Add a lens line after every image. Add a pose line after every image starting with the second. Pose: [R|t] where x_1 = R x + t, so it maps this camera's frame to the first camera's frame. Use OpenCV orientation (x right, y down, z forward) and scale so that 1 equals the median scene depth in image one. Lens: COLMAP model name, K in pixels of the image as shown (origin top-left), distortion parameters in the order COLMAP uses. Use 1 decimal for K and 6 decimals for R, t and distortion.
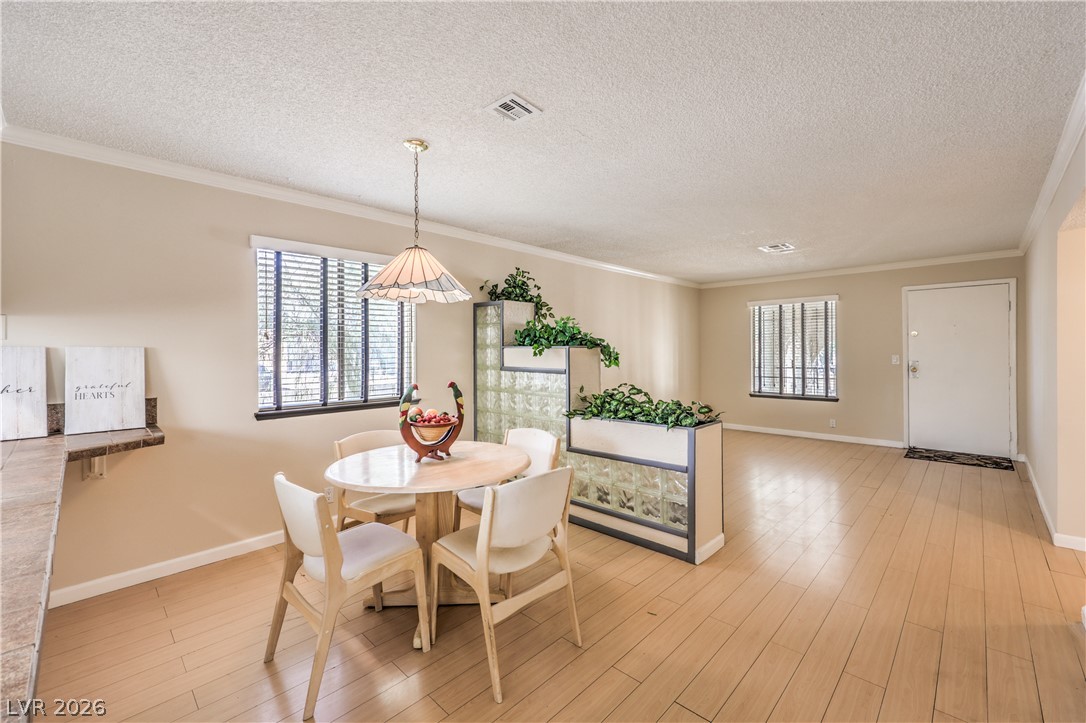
lens RADIAL K [[452.5, 0, 551.7], [0, 452.5, 351.5], [0, 0, 1]] dist [0.001016, 0.000708]
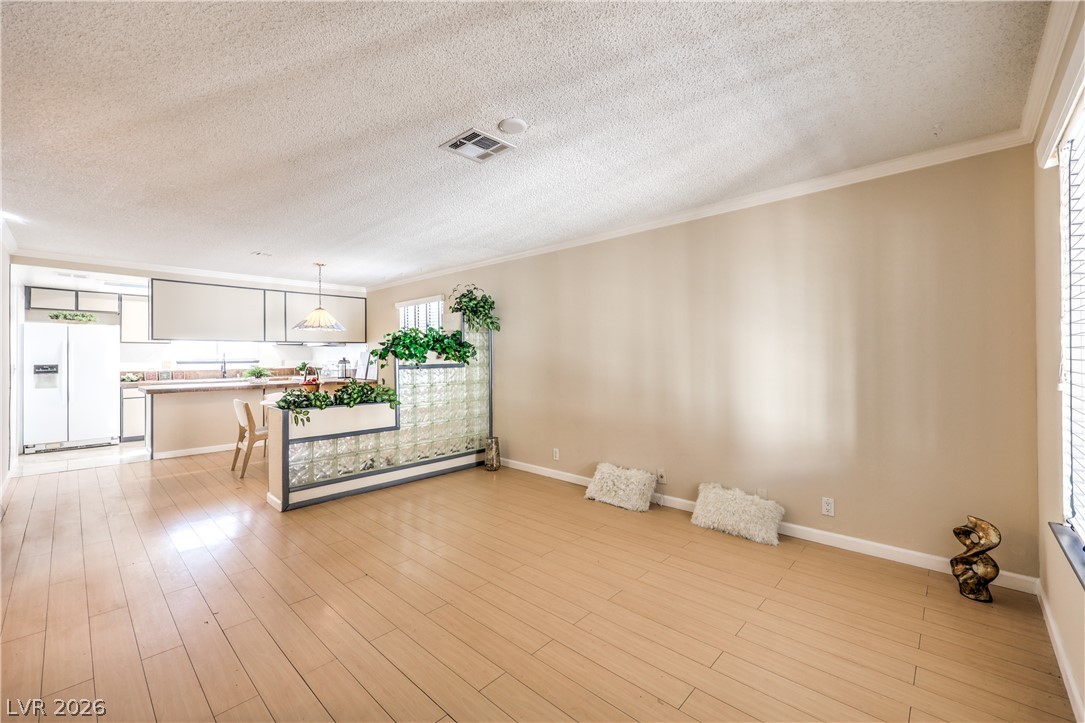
lens RADIAL K [[452.1, 0, 547.9], [0, 452.1, 350.4], [0, 0, 1]] dist [0.001016, 0.000708]
pose [[-0.003144, -0.004648, -0.999984, 1.133699], [0.007209, 0.999963, -0.004671, 0.001674], [0.999969, -0.007224, -0.003110, 1.222305]]
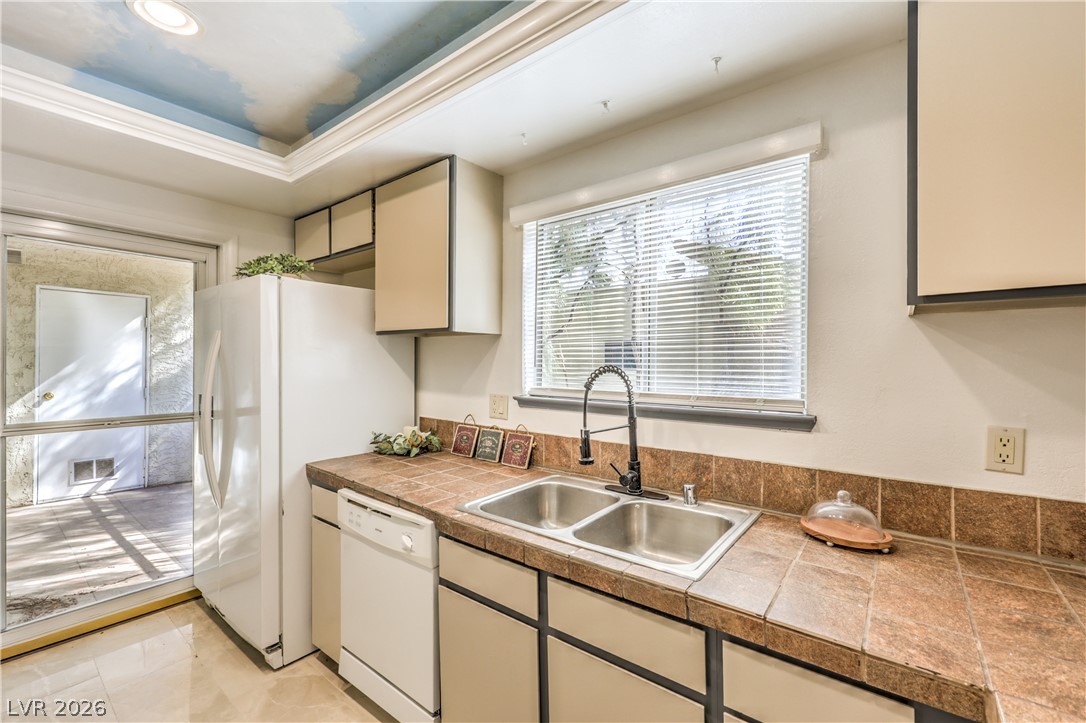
lens RADIAL K [[452.5, 0, 559.1], [0, 452.5, 361.5], [0, 0, 1]] dist [0.001016, 0.000708]
pose [[-0.995942, 0.002146, -0.089972, -0.650257], [0.002143, 0.999998, 0.000136, -0.011732], [0.089972, -0.000057, -0.995944, 0.241784]]
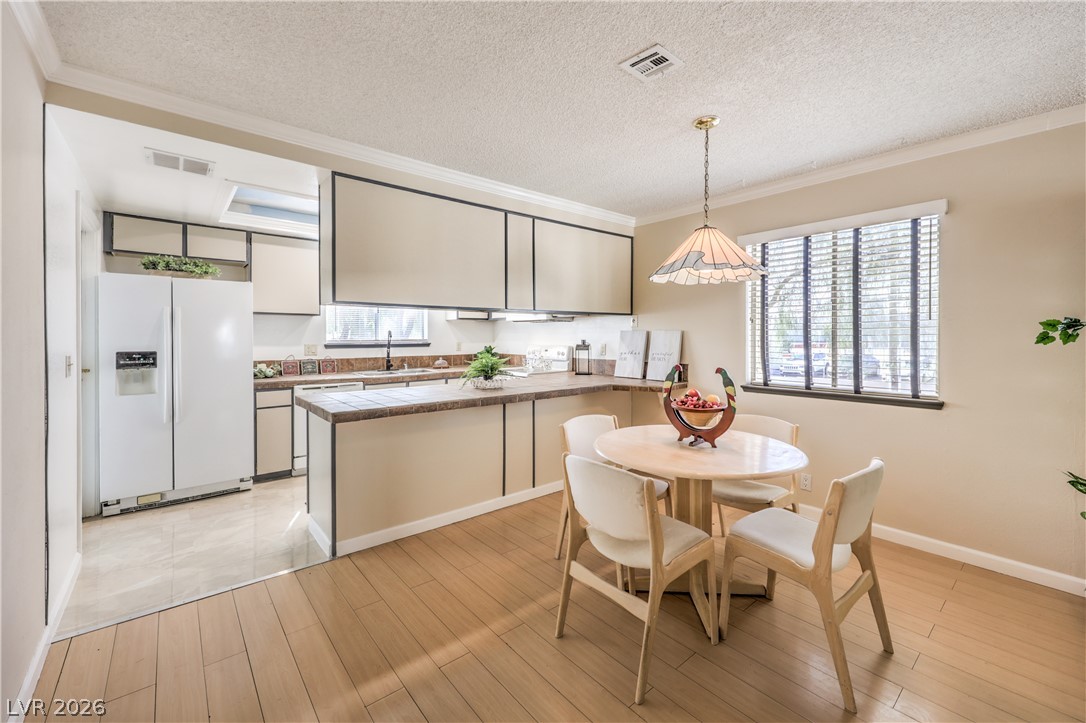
lens RADIAL K [[452.5, 0, 546.6], [0, 452.5, 336.1], [0, 0, 1]] dist [0.001016, 0.000708]
pose [[-0.120401, 0.007620, -0.992696, 0.405362], [0.002338, 0.999970, 0.007393, -0.001508], [0.992723, -0.001431, -0.120415, 0.436282]]
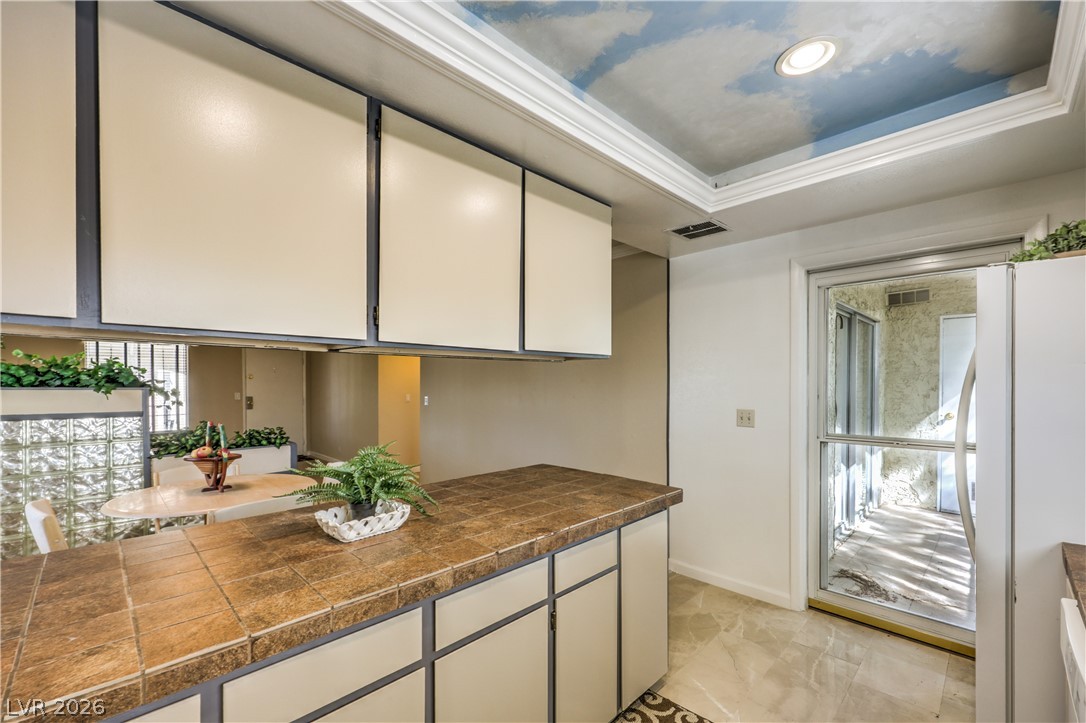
lens RADIAL K [[452.5, 0, 539.2], [0, 452.5, 389.4], [0, 0, 1]] dist [0.001016, 0.000708]
pose [[0.036493, -0.005844, 0.999317, -0.751563], [0.001377, 0.999982, 0.005797, -0.010318], [-0.999333, 0.001164, 0.036500, 0.085014]]
